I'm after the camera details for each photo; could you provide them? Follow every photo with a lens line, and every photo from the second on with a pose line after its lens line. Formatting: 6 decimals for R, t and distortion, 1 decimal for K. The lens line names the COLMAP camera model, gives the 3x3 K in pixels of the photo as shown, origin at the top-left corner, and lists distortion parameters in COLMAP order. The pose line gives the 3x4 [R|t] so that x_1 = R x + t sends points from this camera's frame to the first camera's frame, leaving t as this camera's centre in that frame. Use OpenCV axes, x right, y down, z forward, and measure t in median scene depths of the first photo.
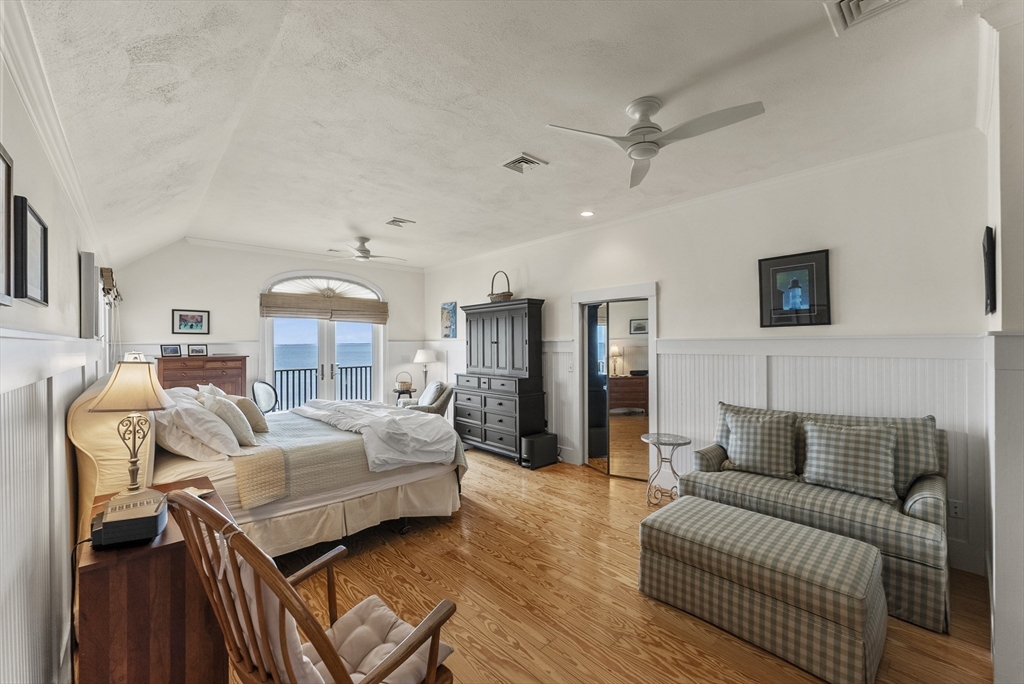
lens RADIAL K [[423.0, 0, 511.0], [0, 423.0, 345.1], [0, 0, 1]] dist [0.003761, -0.001252]
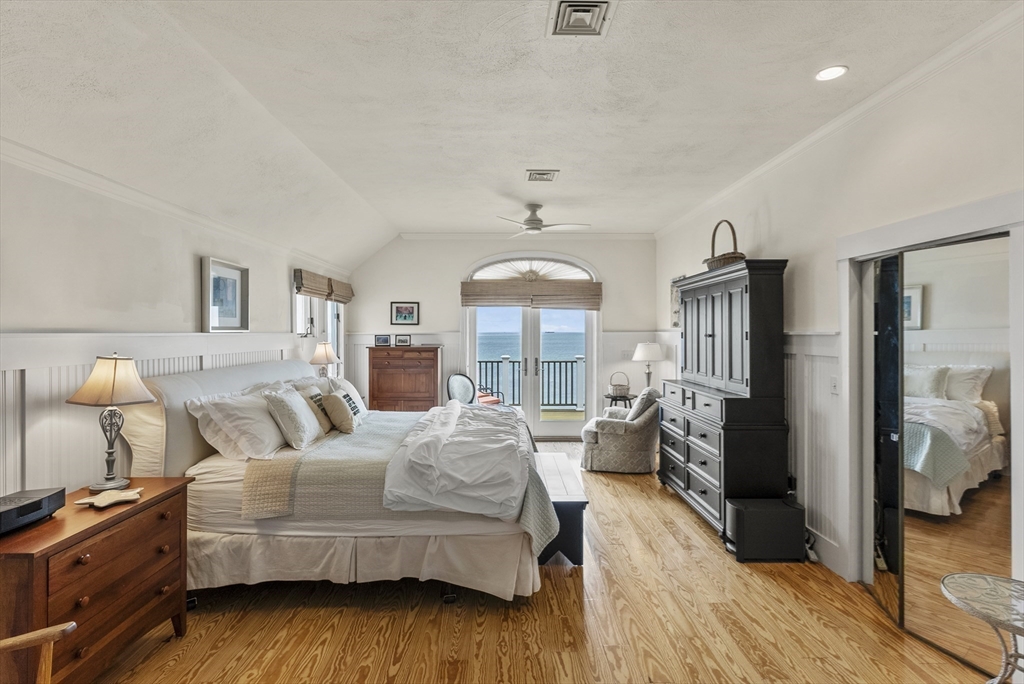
lens RADIAL K [[476.4, 0, 507.2], [0, 476.4, 333.6], [0, 0, 1]] dist [-0.000978, 0.000058]
pose [[0.739438, 0.007689, -0.673181, 0.234589], [-0.006279, 0.999970, 0.004525, -0.011318], [0.673195, 0.000881, 0.739464, 0.299197]]
